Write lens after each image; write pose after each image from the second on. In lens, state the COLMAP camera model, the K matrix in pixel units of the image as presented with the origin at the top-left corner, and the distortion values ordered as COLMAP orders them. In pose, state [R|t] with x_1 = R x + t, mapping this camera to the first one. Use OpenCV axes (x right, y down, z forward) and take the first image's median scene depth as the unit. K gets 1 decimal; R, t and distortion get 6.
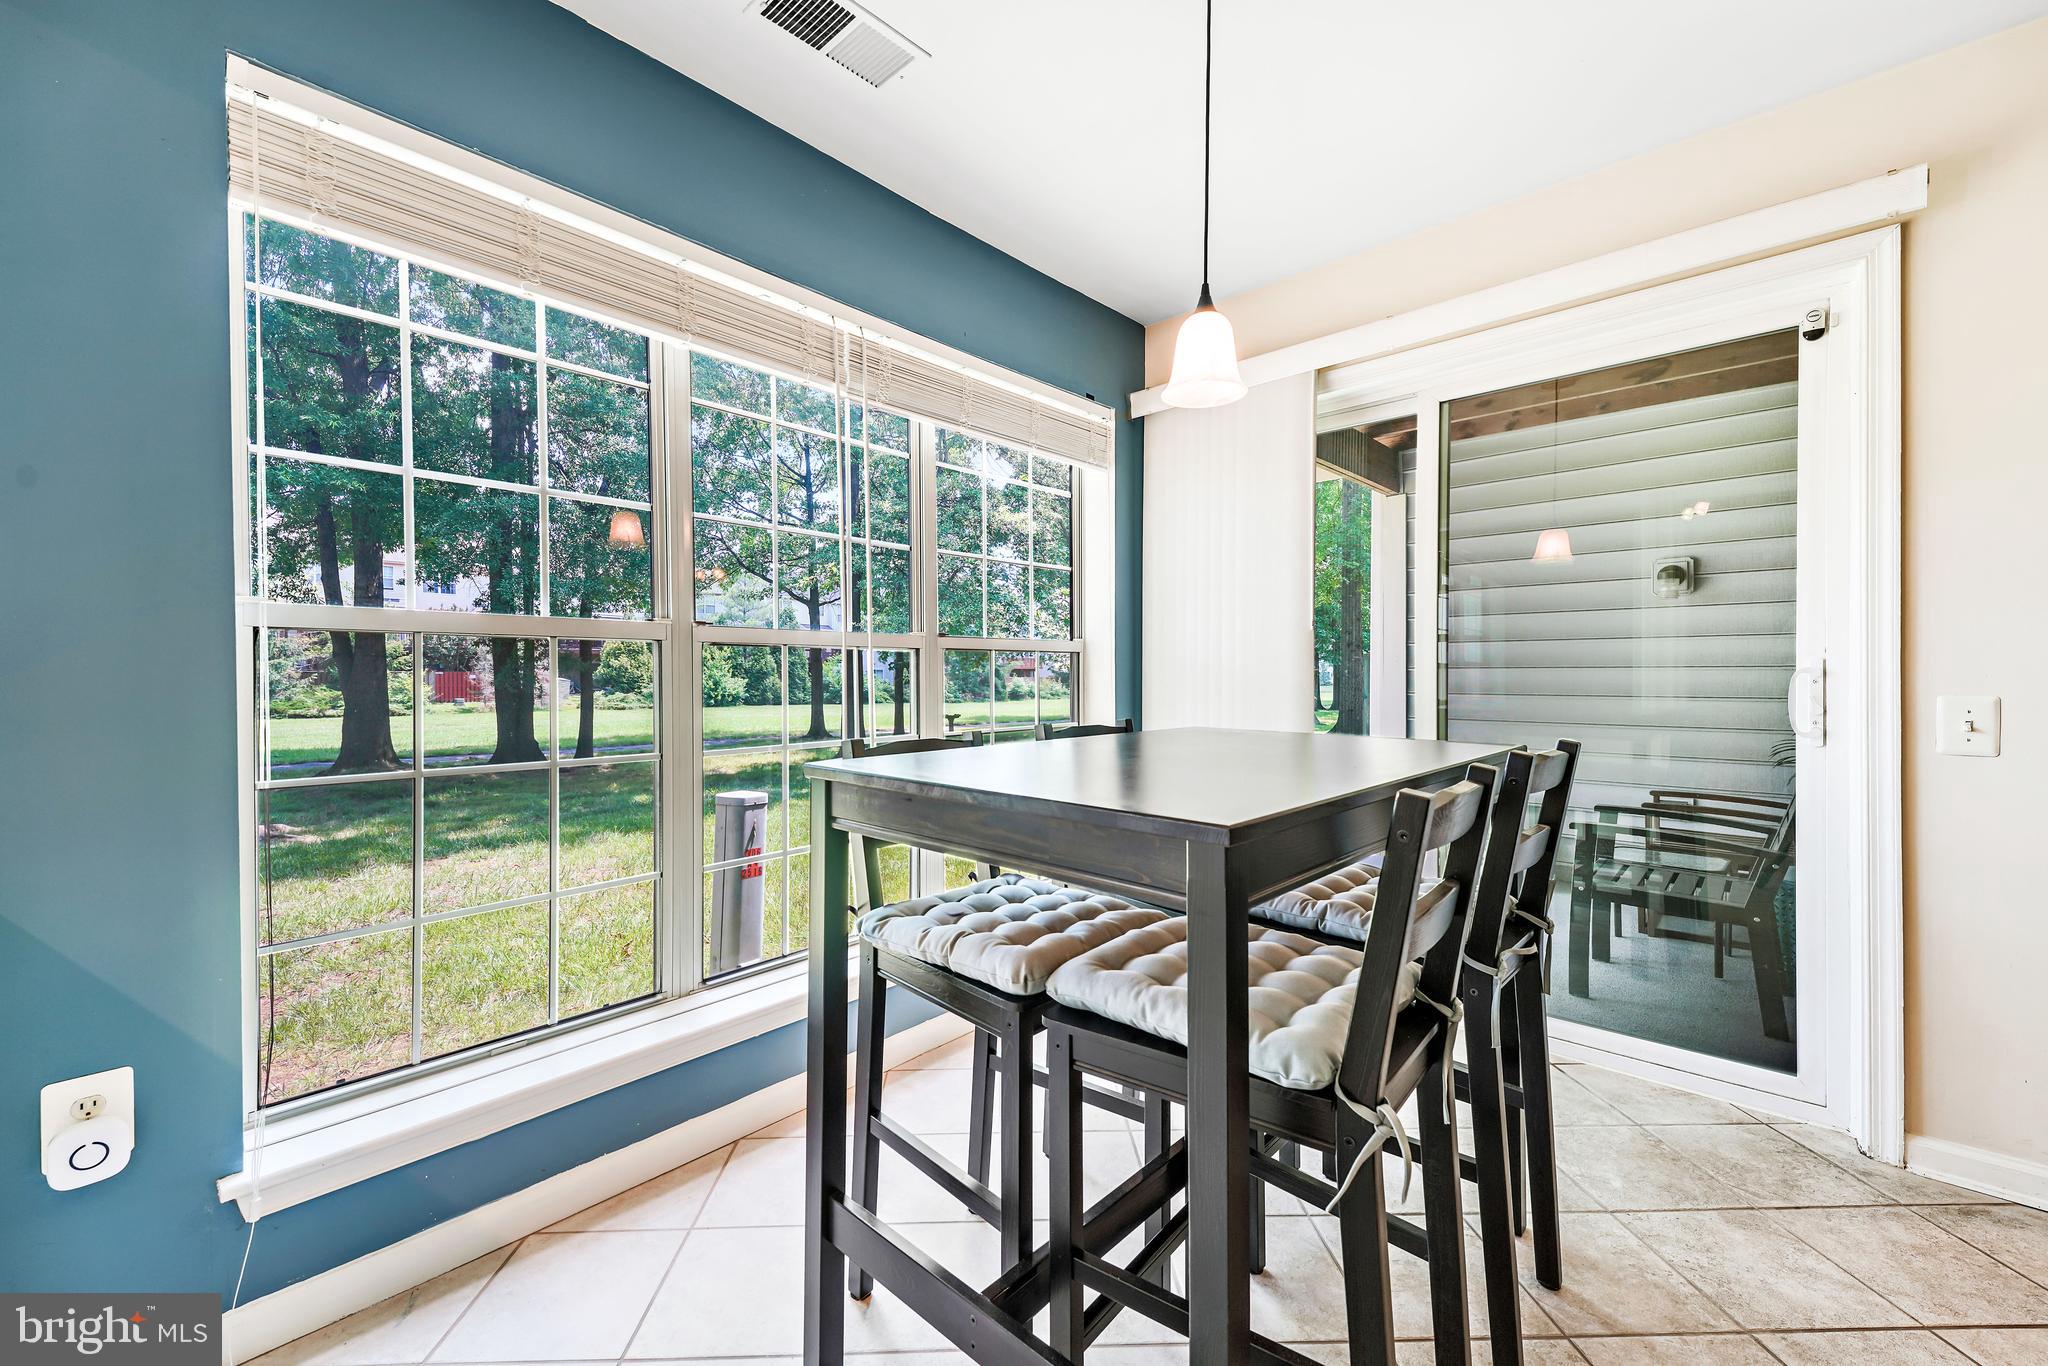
lens RADIAL K [[812.2, 0, 1036.4], [0, 812.2, 684.9], [0, 0, 1]] dist [0.016413, -0.002496]
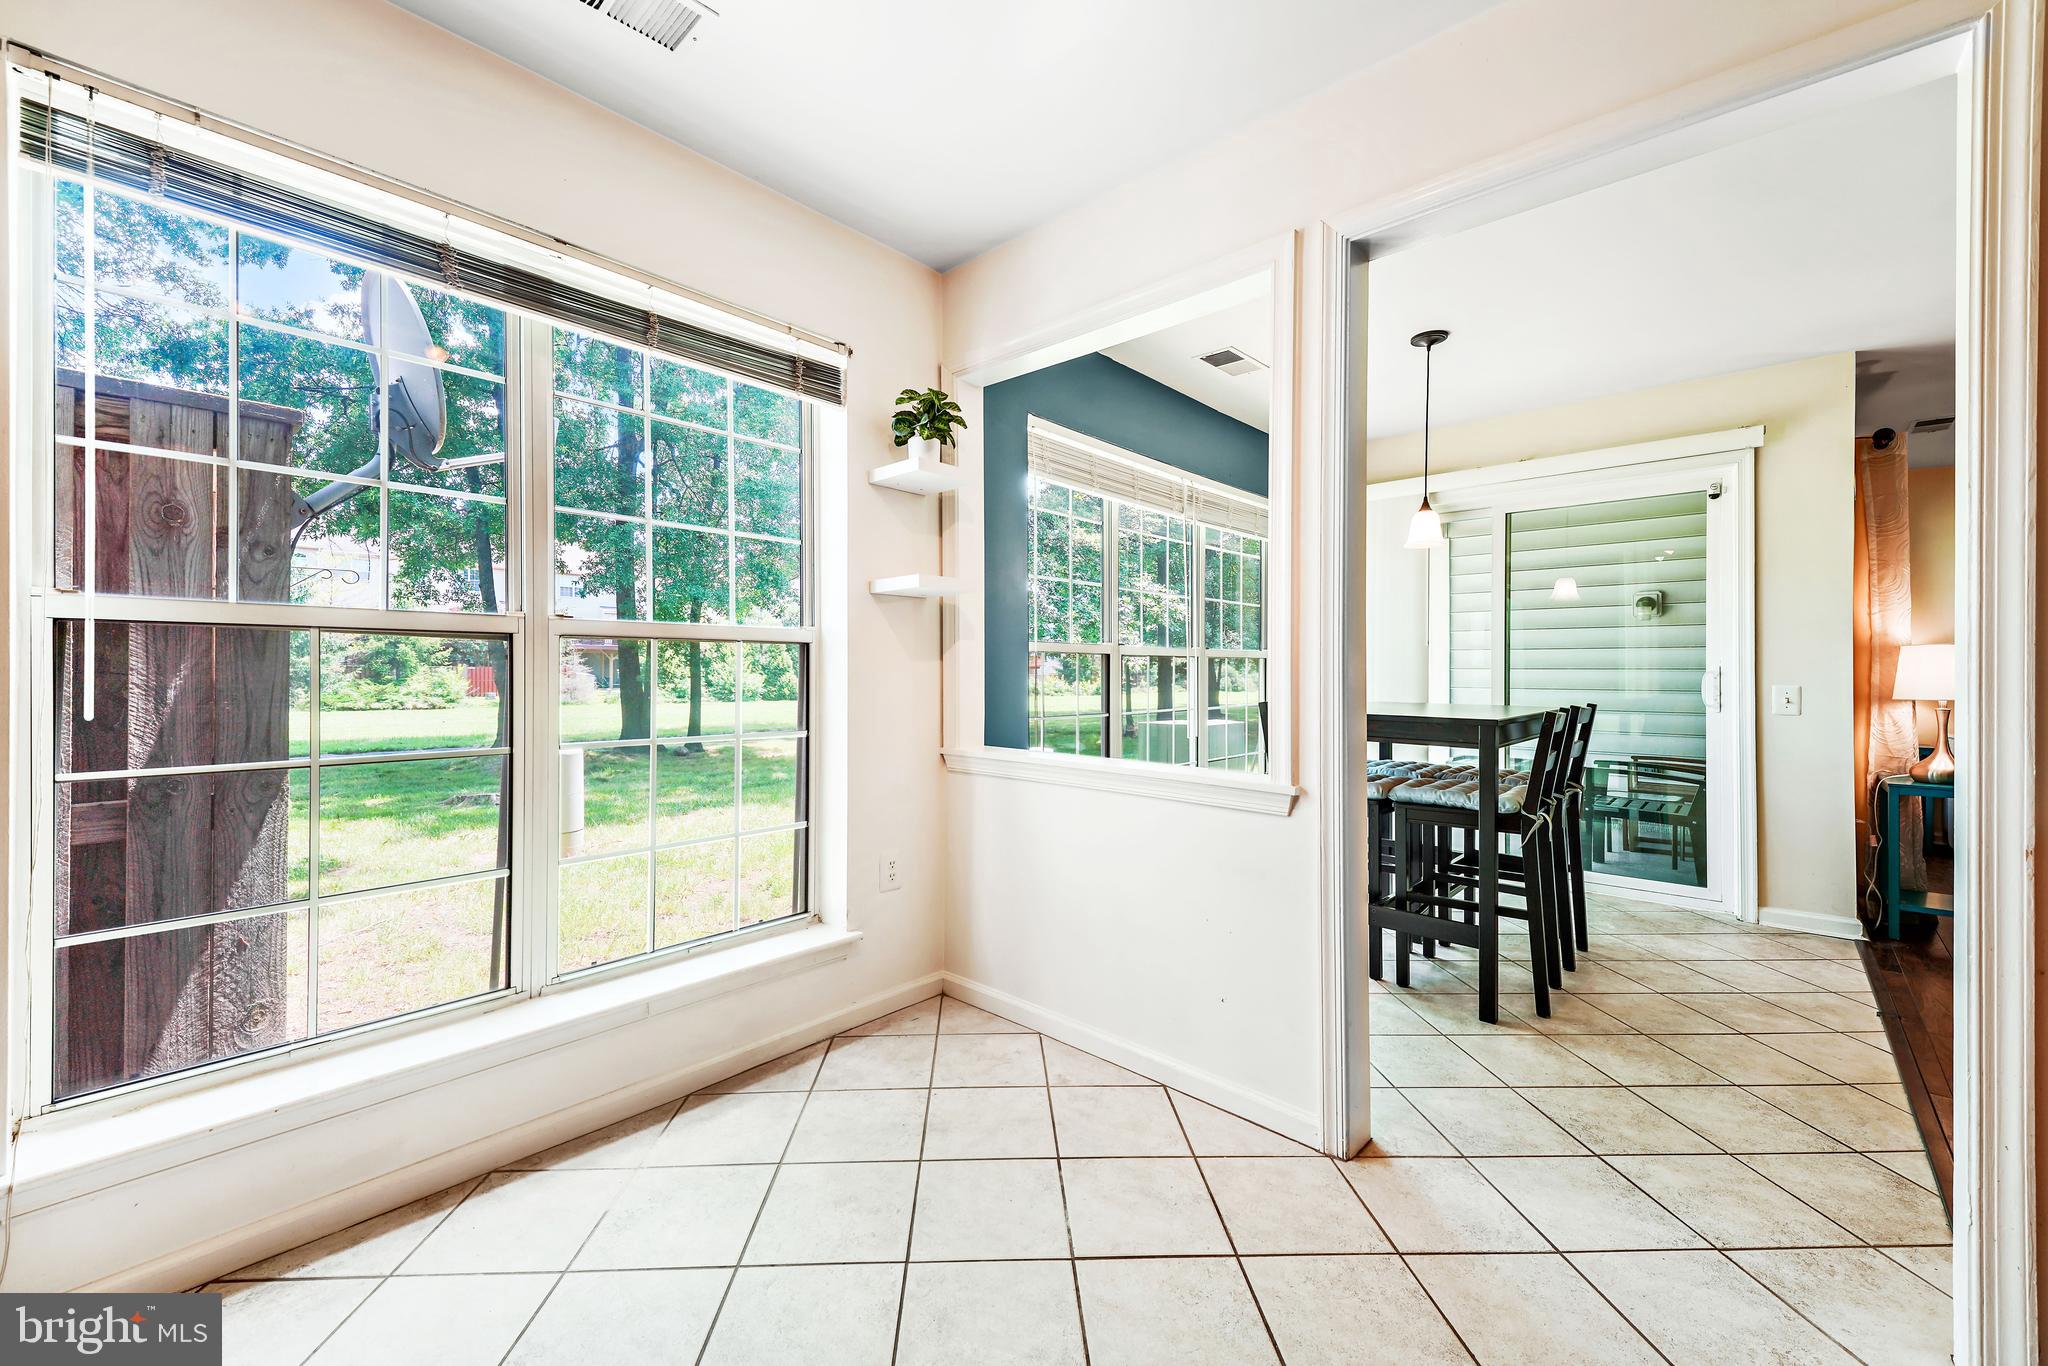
lens RADIAL K [[812.2, 0, 1016.4], [0, 812.2, 674.1], [0, 0, 1]] dist [0.016413, -0.002496]
pose [[0.999988, 0.004332, -0.002436, -0.474910], [-0.004357, 0.999937, -0.010299, 0.009122], [0.002391, 0.010310, 0.999944, -0.642834]]
